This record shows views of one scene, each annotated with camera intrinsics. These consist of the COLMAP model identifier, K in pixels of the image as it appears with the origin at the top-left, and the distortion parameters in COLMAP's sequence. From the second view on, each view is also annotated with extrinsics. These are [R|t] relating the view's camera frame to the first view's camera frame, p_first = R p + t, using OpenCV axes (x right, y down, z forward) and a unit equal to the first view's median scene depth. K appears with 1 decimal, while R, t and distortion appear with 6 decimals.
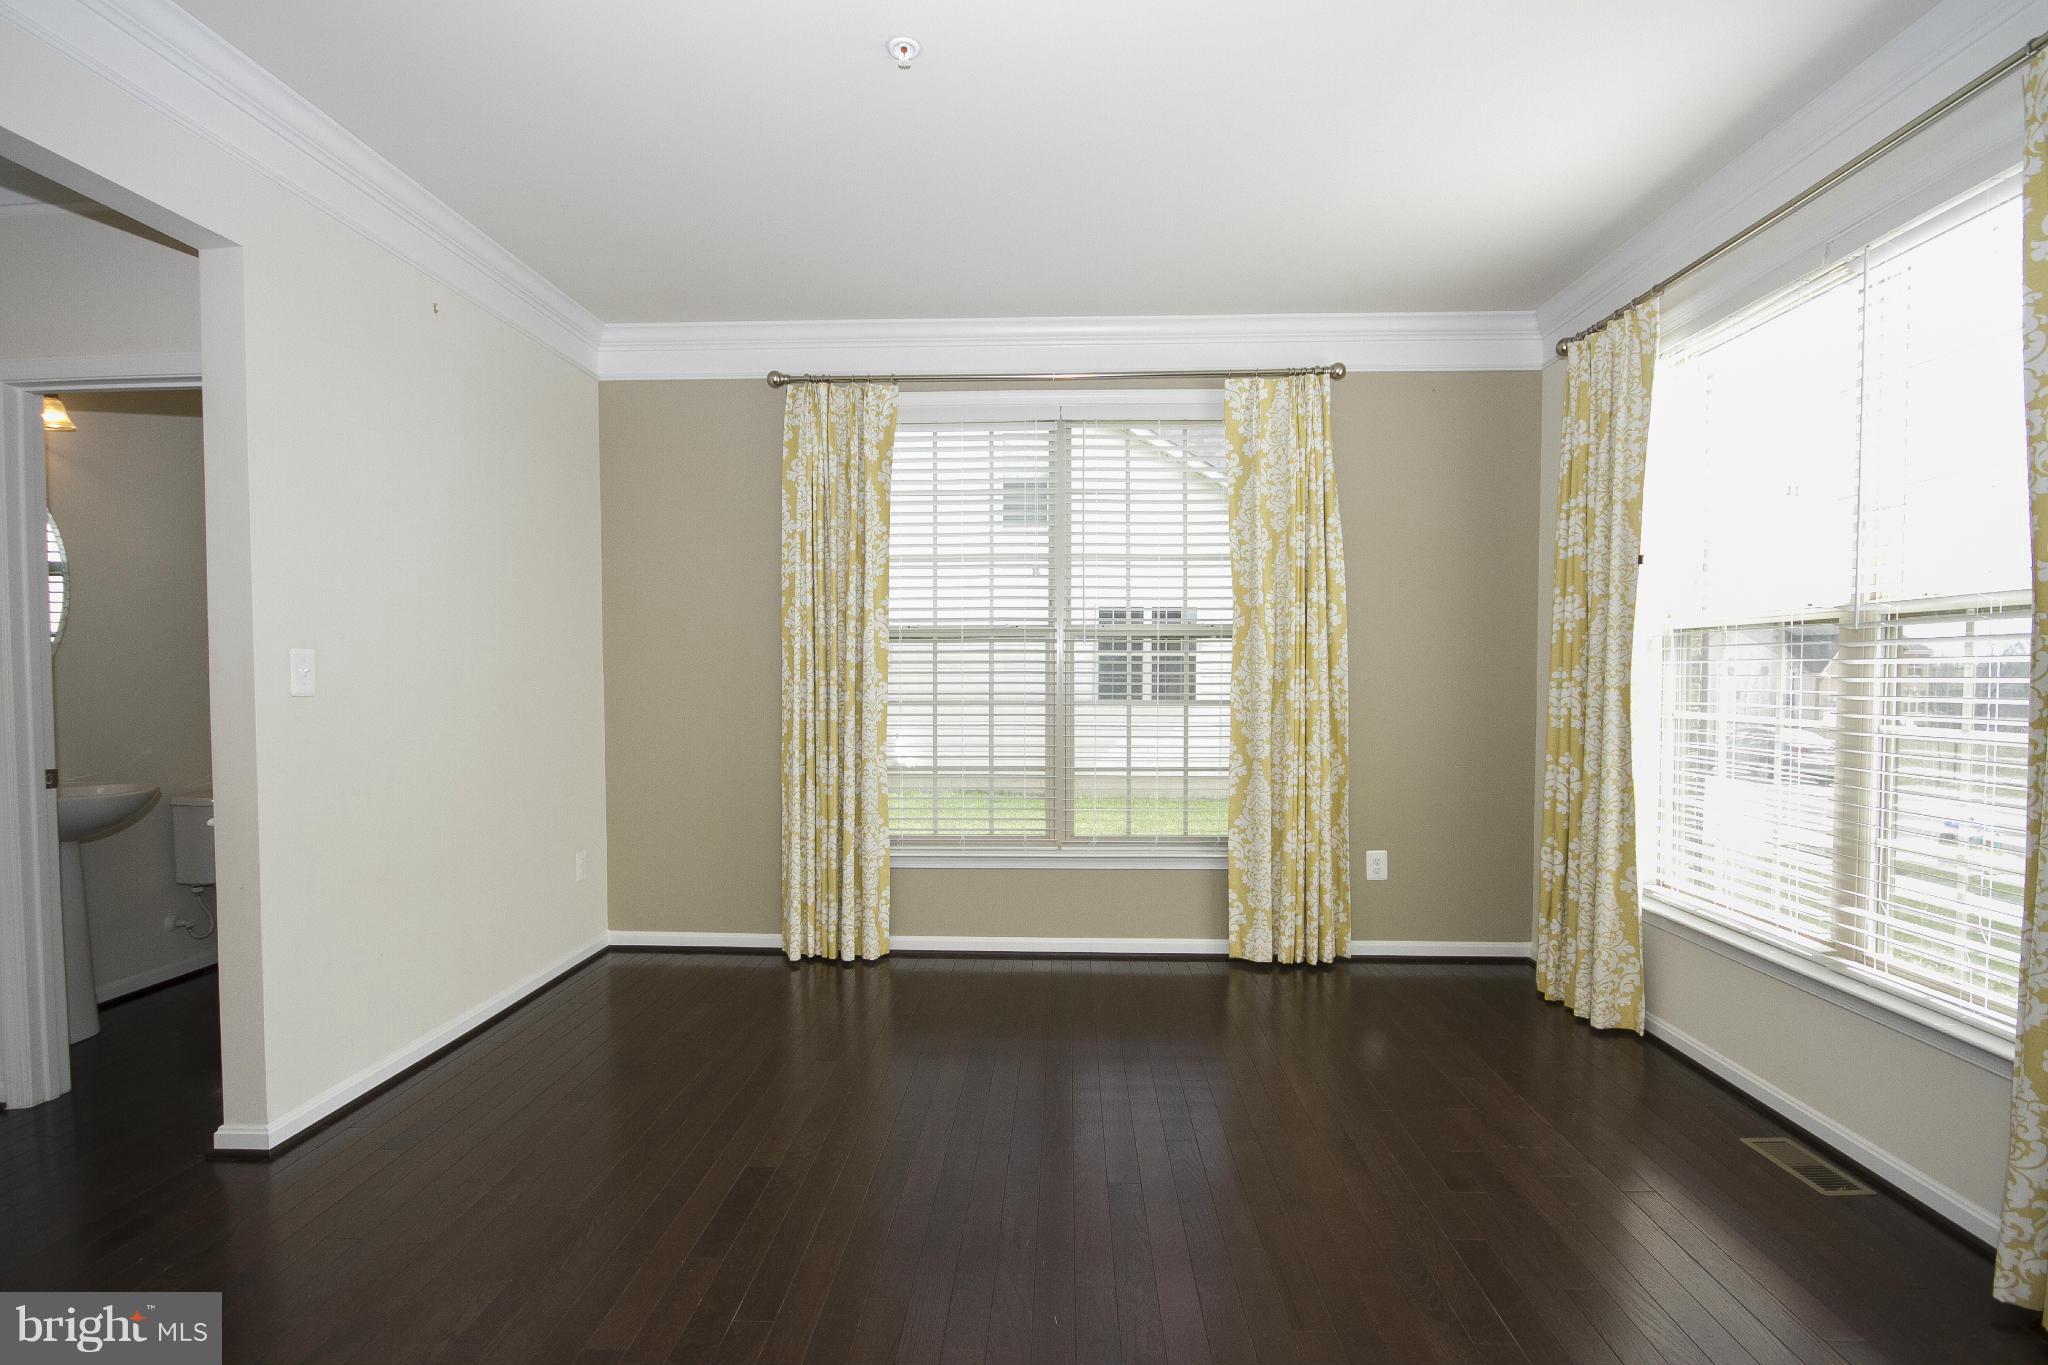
lens RADIAL K [[1000.5, 0, 1049.6], [0, 1000.5, 699.9], [0, 0, 1]] dist [-0.003308, 0.015753]
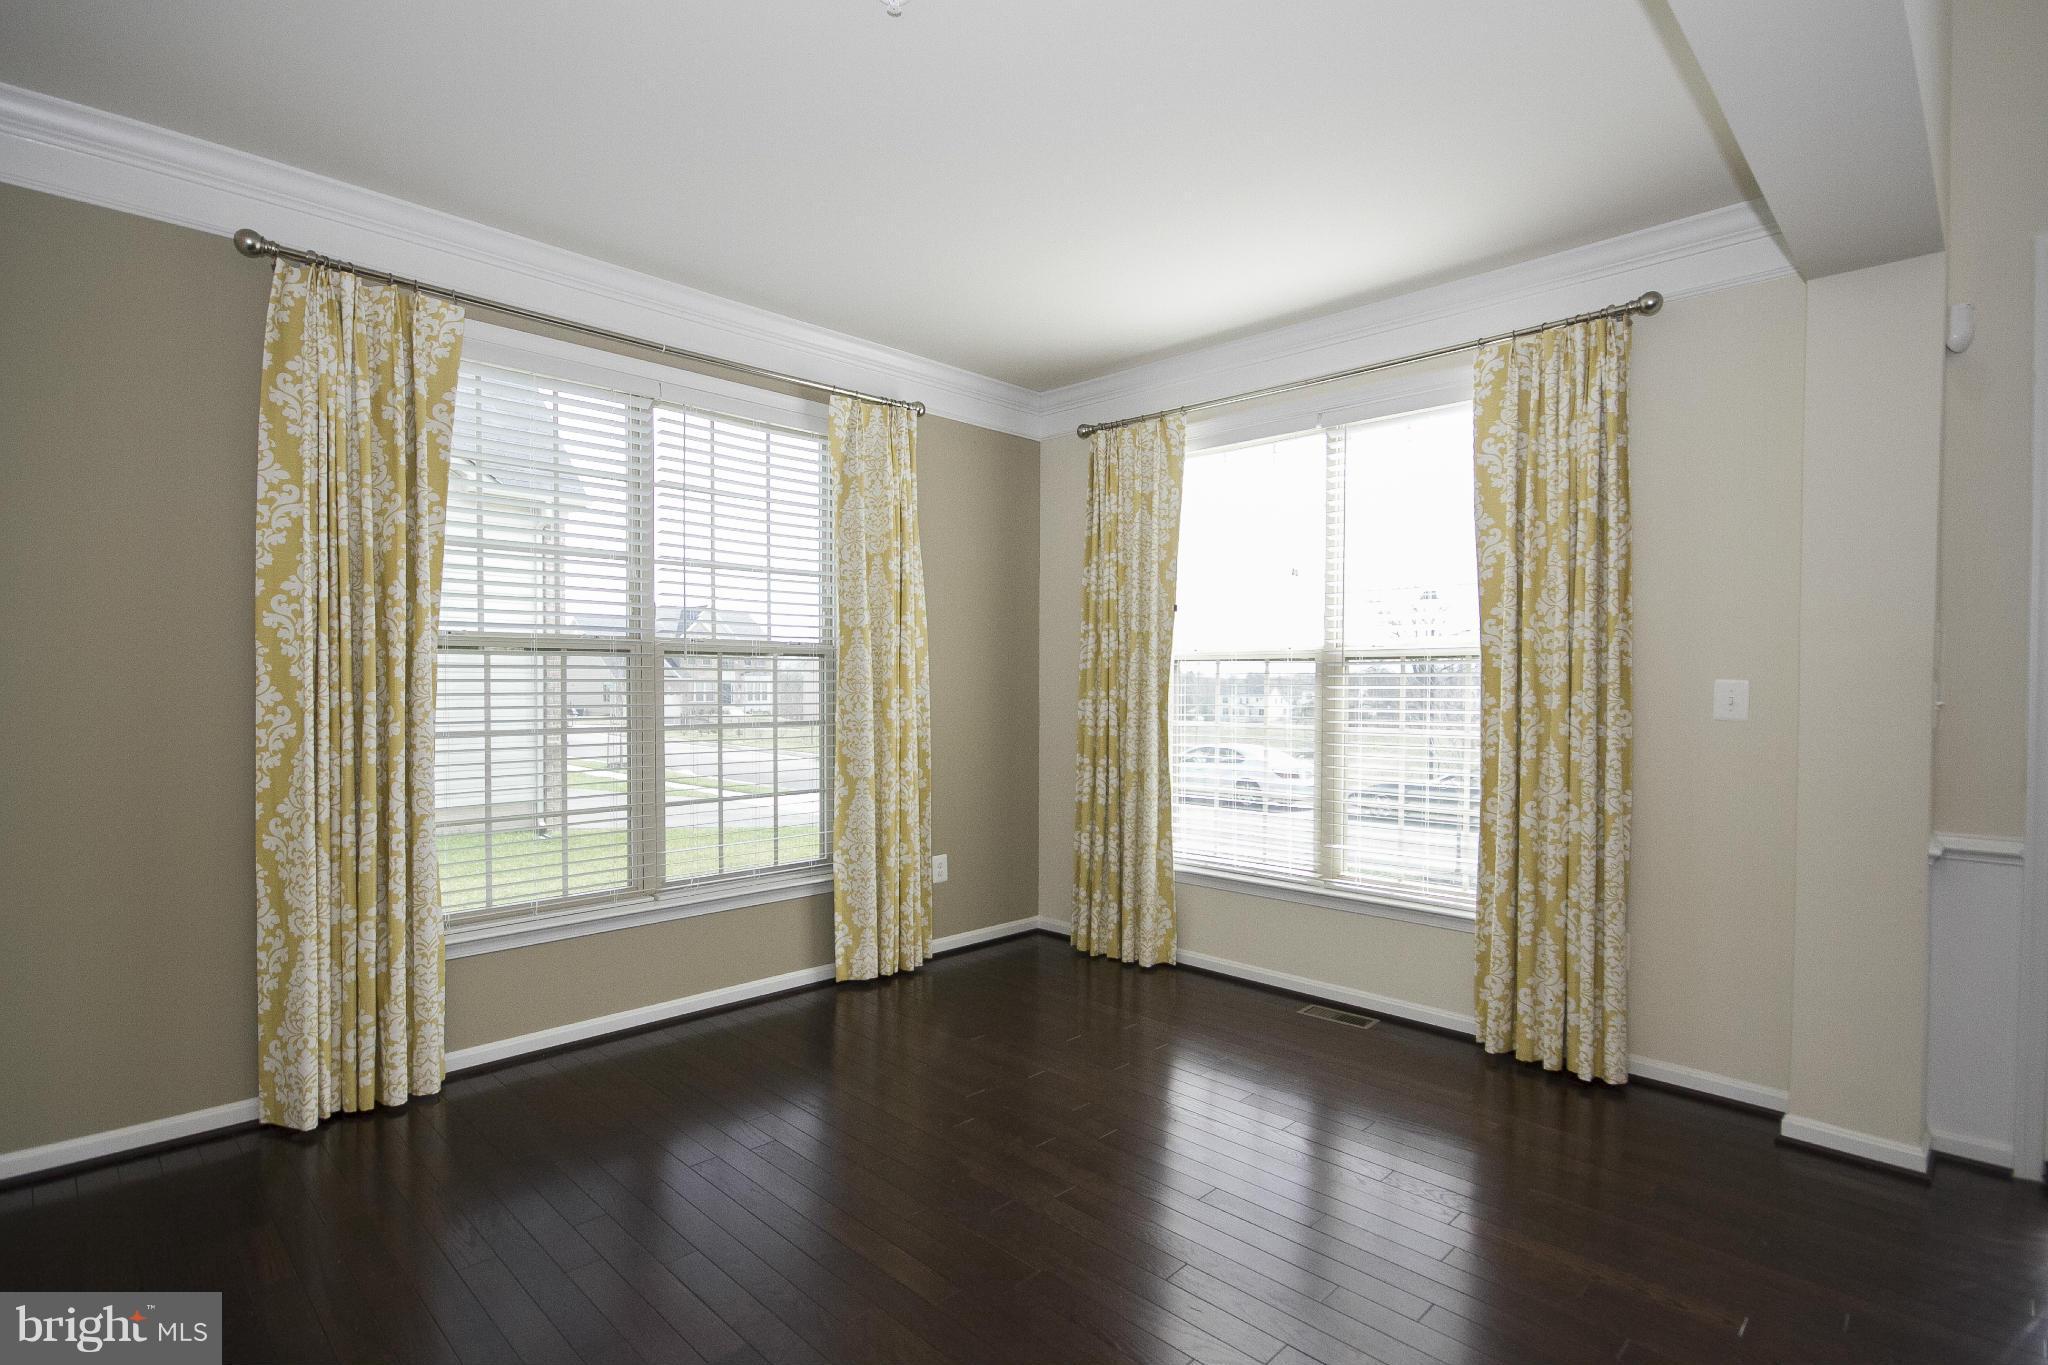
lens RADIAL K [[1000.5, 0, 1049.6], [0, 1000.5, 699.9], [0, 0, 1]] dist [-0.003308, 0.015753]
pose [[0.674193, -0.010229, 0.738485, -0.408352], [0.017366, 0.999847, -0.002004, -0.014307], [-0.738351, 0.014176, 0.674267, 0.181307]]
